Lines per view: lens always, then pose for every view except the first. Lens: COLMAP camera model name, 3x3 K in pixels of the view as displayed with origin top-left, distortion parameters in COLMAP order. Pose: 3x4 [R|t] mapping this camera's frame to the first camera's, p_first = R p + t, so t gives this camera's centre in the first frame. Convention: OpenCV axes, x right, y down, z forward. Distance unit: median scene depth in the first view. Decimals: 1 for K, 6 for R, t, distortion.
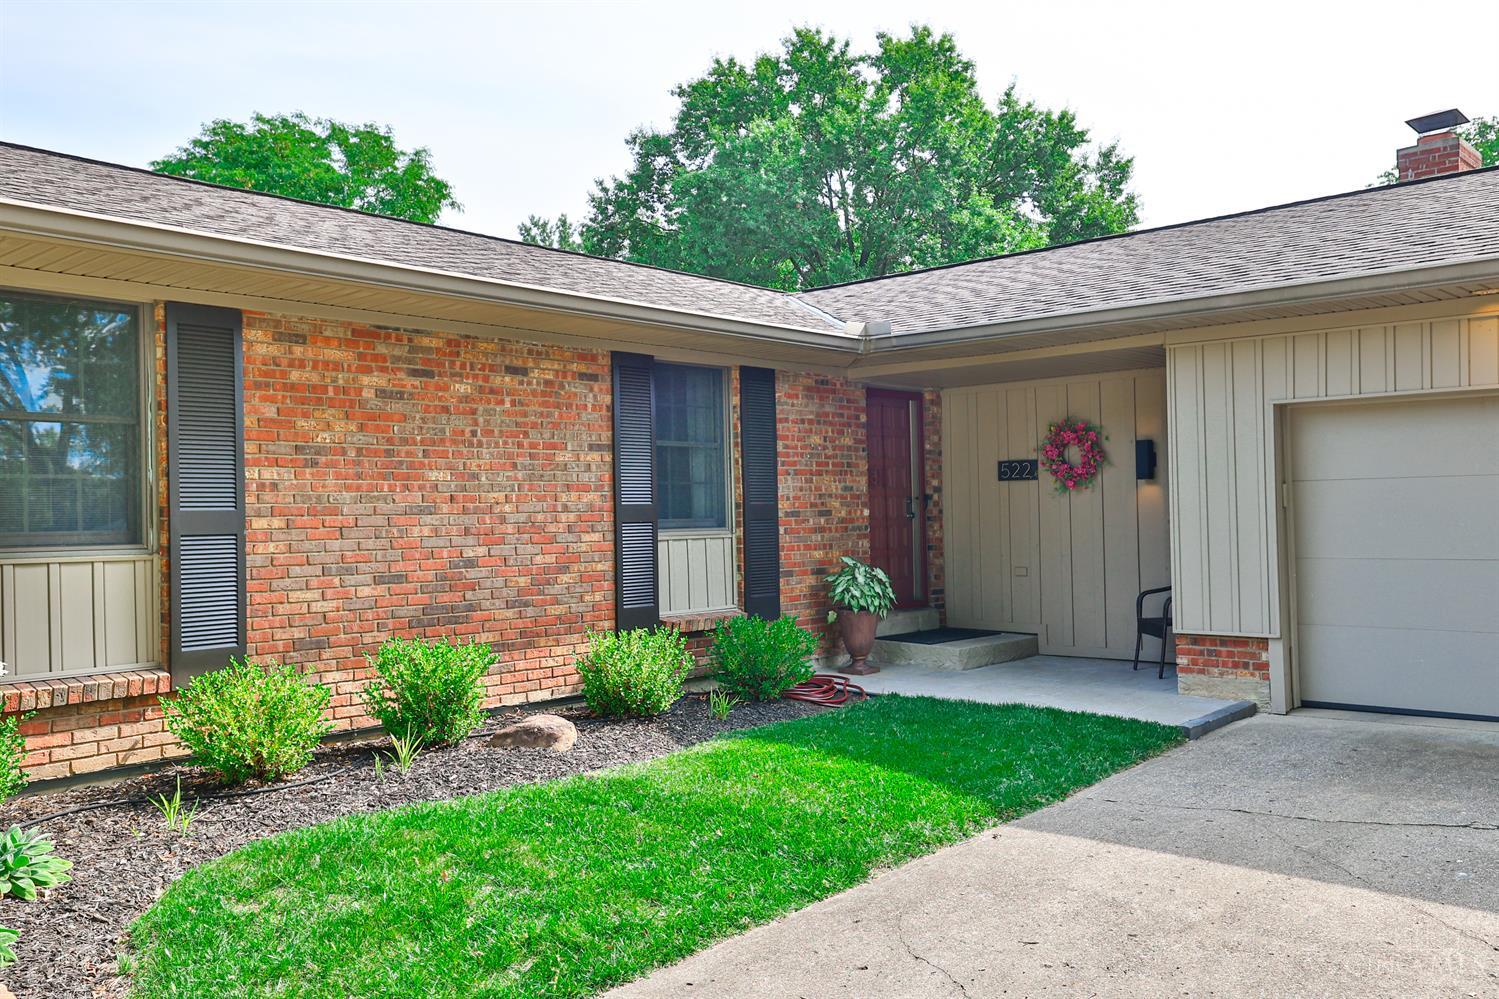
lens RADIAL K [[1251.0, 0, 746.6], [0, 1251.0, 500.1], [0, 0, 1]] dist [-0.004650, 0.000518]
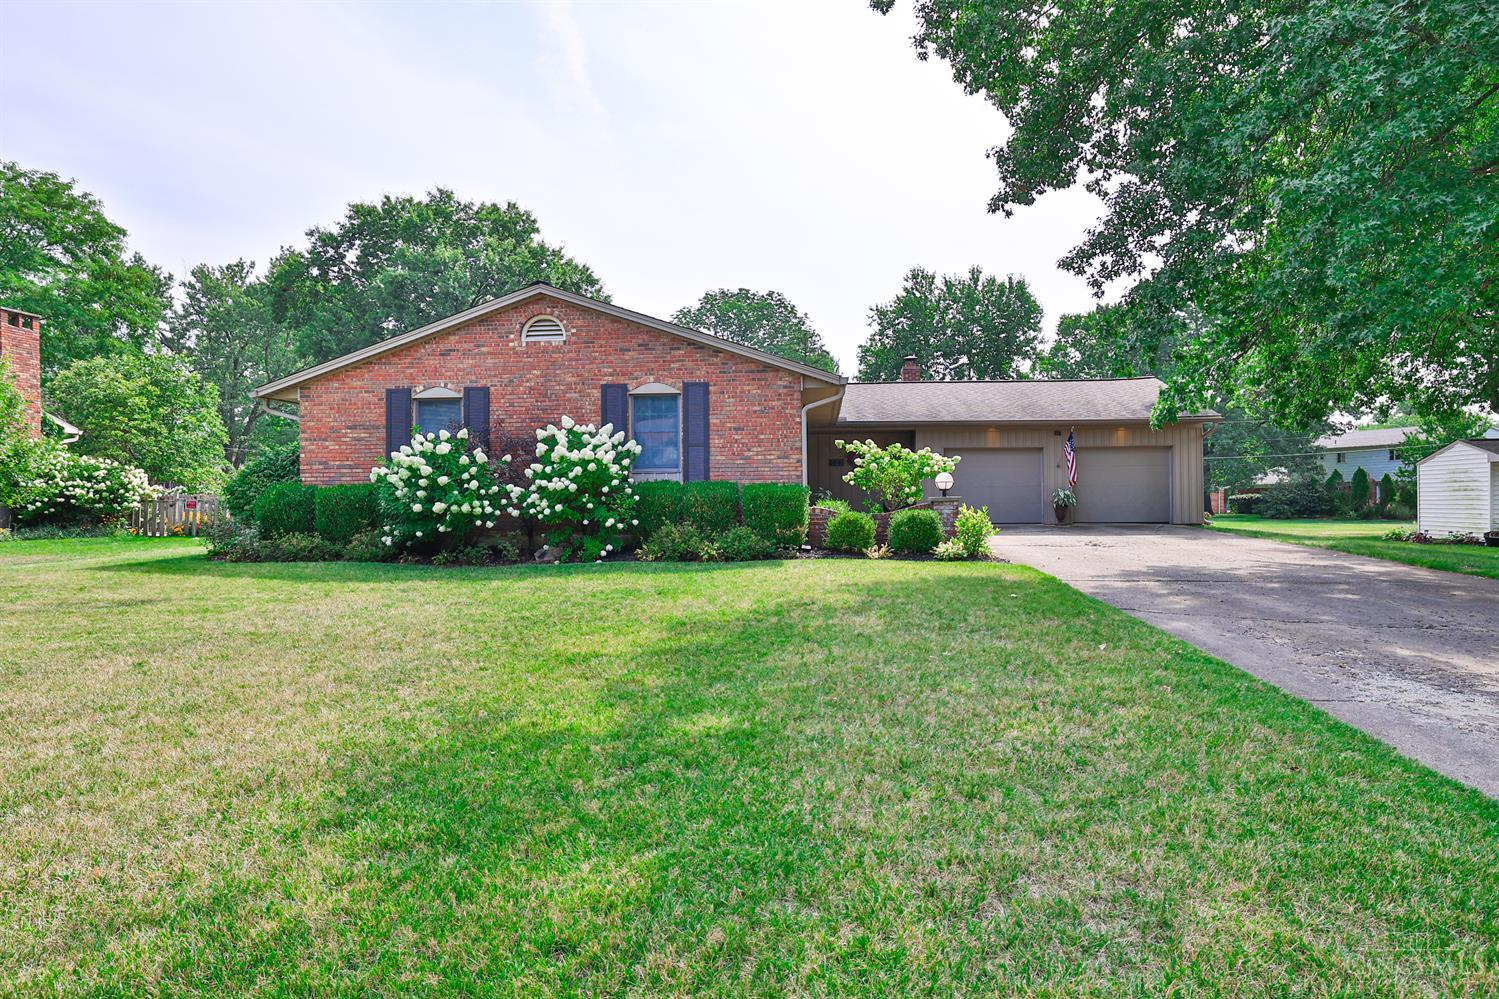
lens RADIAL K [[872.5, 0, 751.6], [0, 872.5, 502.4], [0, 0, 1]] dist [0.009043, 0.002532]
pose [[0.802689, 0.003822, 0.596385, -0.299915], [-0.013921, 0.999827, 0.012328, 0.012561], [-0.596235, -0.018198, 0.802604, -0.160340]]
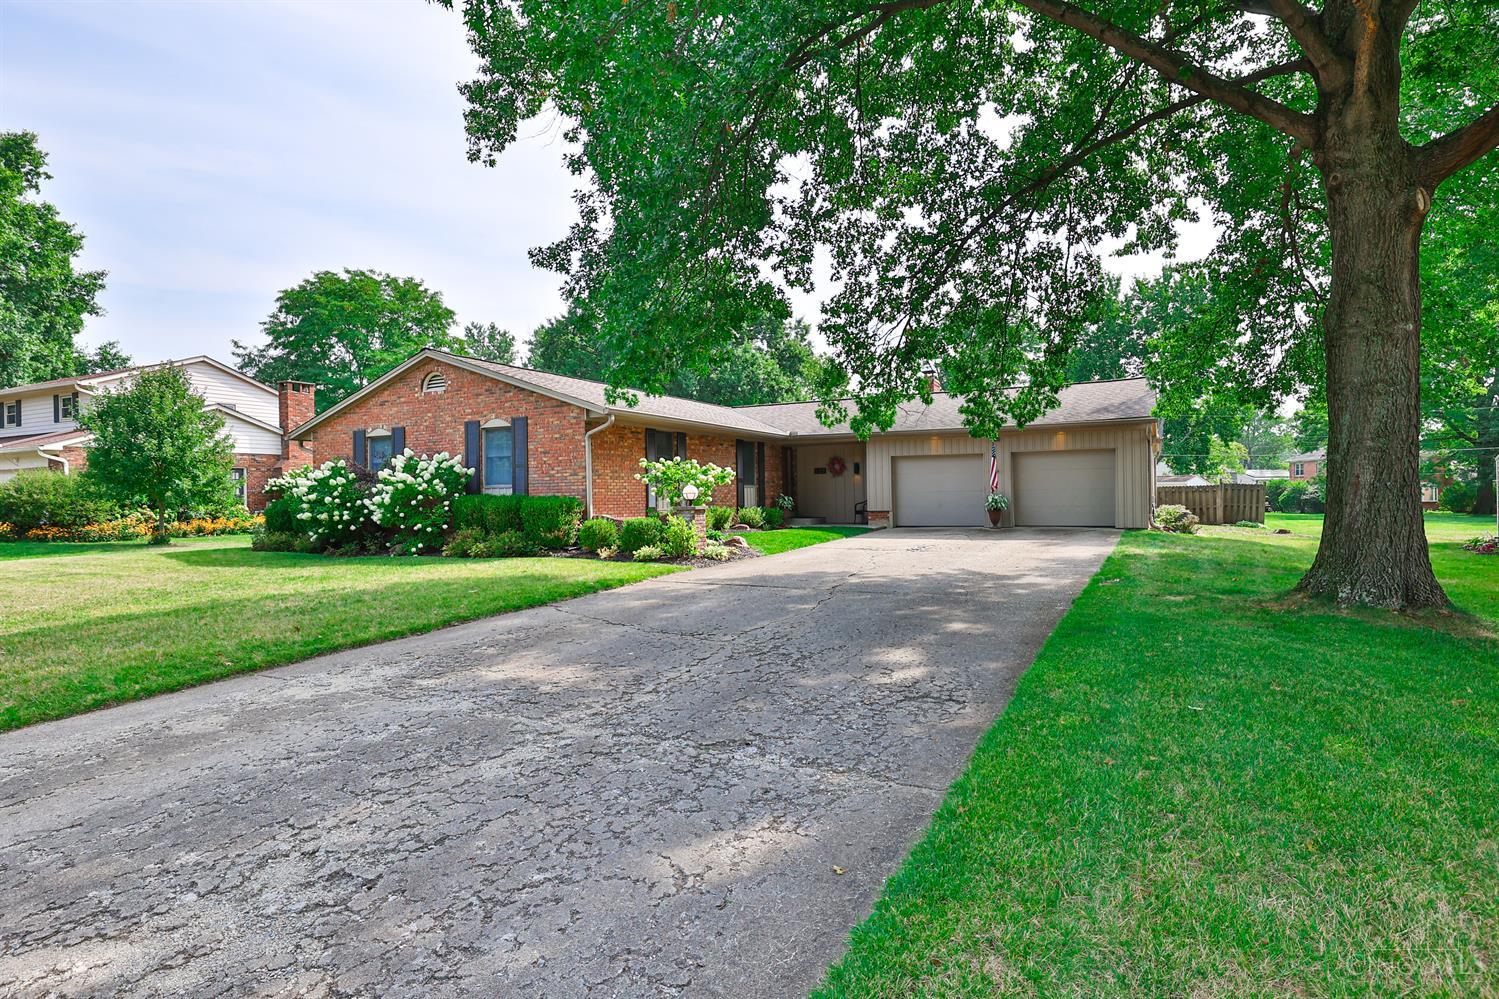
lens RADIAL K [[788.0, 0, 748.4], [0, 788.0, 492.3], [0, 0, 1]] dist [-0.001207, 0.000031]
pose [[0.967367, 0.001789, 0.253374, -0.130863], [-0.002975, 0.999986, 0.004299, 0.006623], [-0.253363, -0.004913, 0.967359, -0.265516]]
